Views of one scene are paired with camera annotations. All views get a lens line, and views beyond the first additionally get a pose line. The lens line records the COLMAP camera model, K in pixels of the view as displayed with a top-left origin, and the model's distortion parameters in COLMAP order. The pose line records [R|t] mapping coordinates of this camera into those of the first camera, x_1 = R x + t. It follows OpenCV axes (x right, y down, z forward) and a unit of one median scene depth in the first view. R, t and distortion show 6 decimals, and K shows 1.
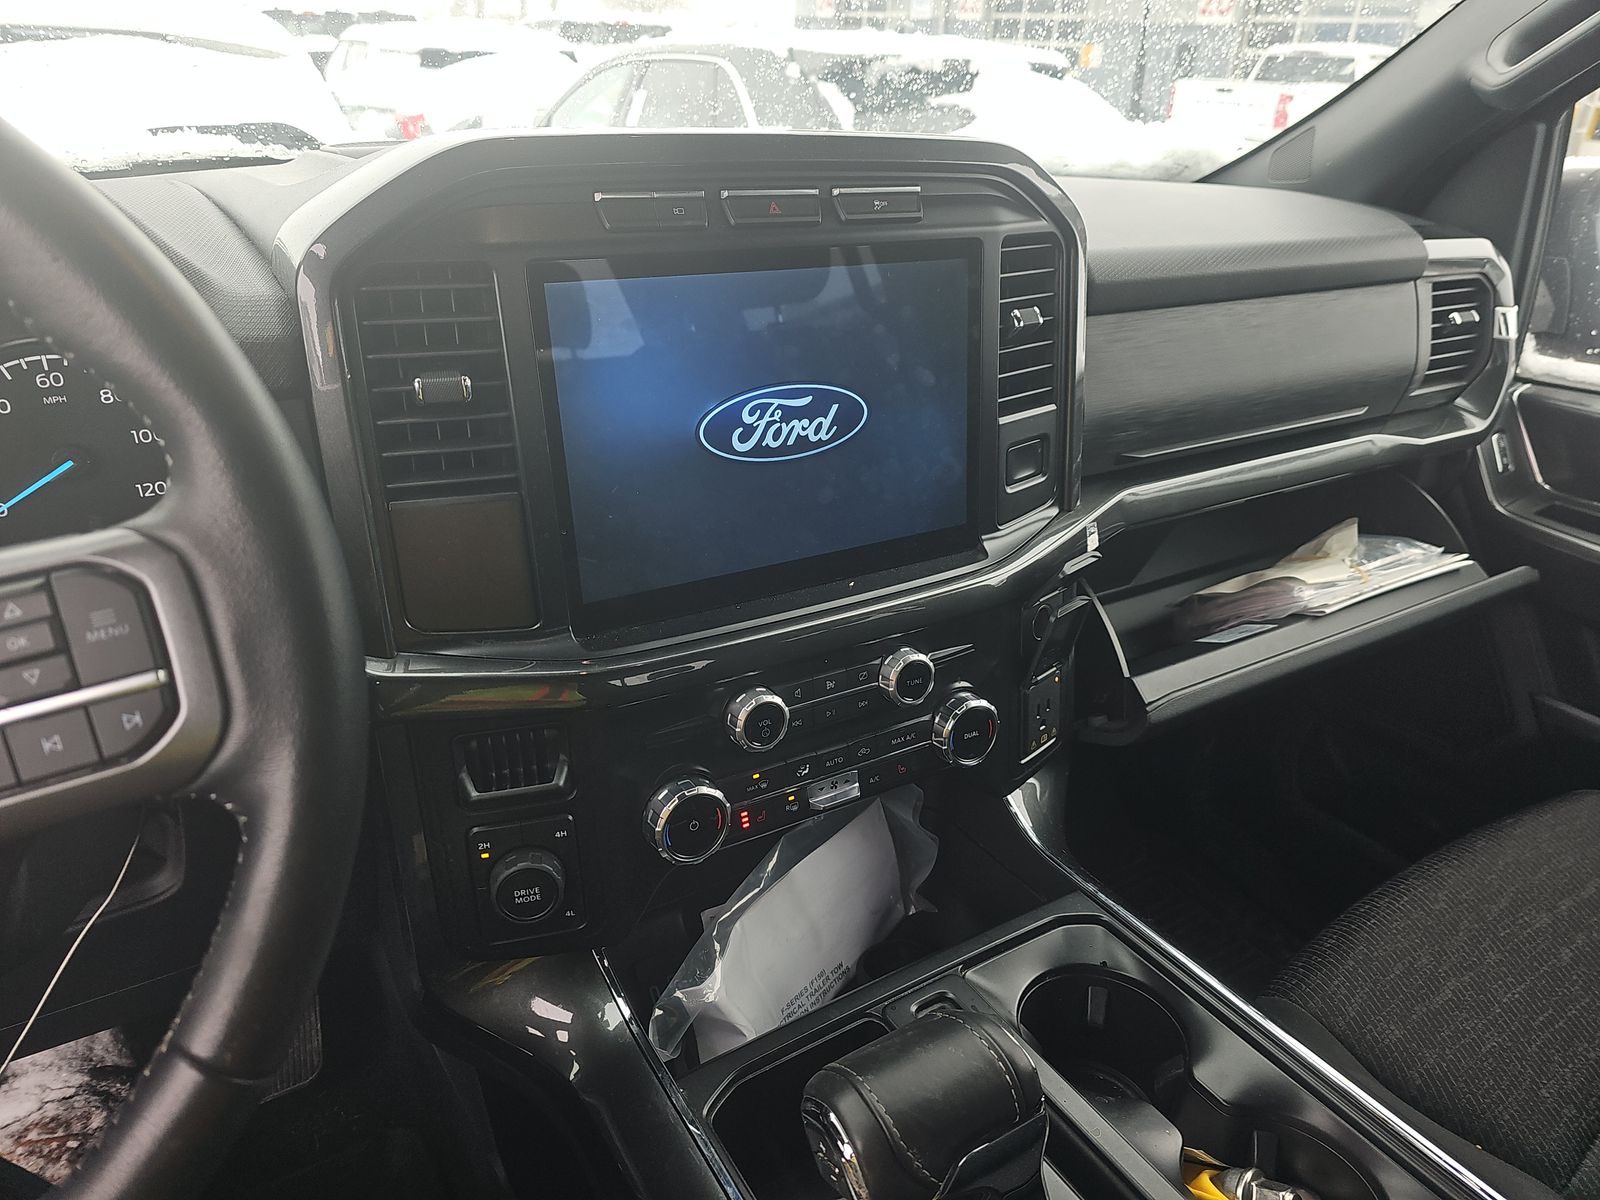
lens RADIAL K [[1090.9, 0, 800.0], [0, 1090.9, 600.0], [0, 0, 1]] dist [0.101387, -0.002428]
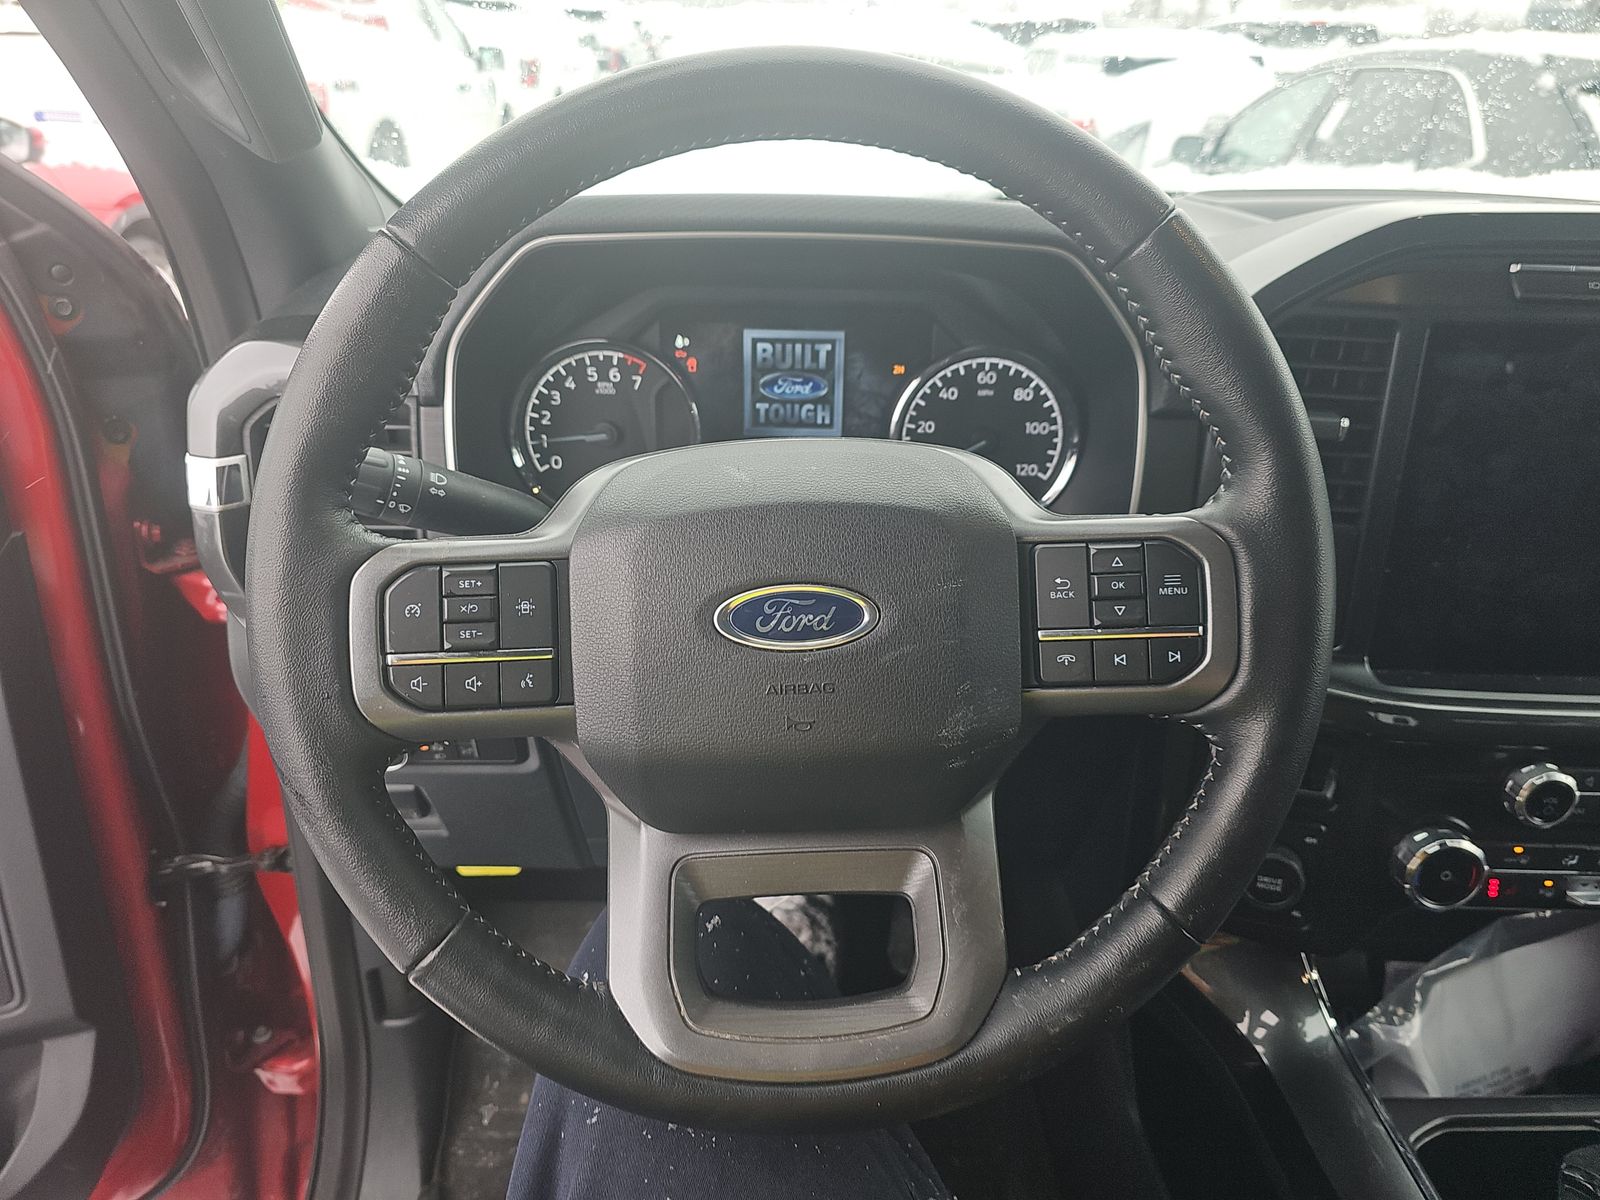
lens RADIAL K [[1129.0, 0, 800.0], [0, 1129.0, 600.0], [0, 0, 1]] dist [0.029404, 0.002331]
pose [[0.870562, 0.222512, -0.438874, -0.203698], [-0.224847, 0.973239, 0.047427, 0.039230], [0.437682, 0.057391, 0.897296, -0.227139]]
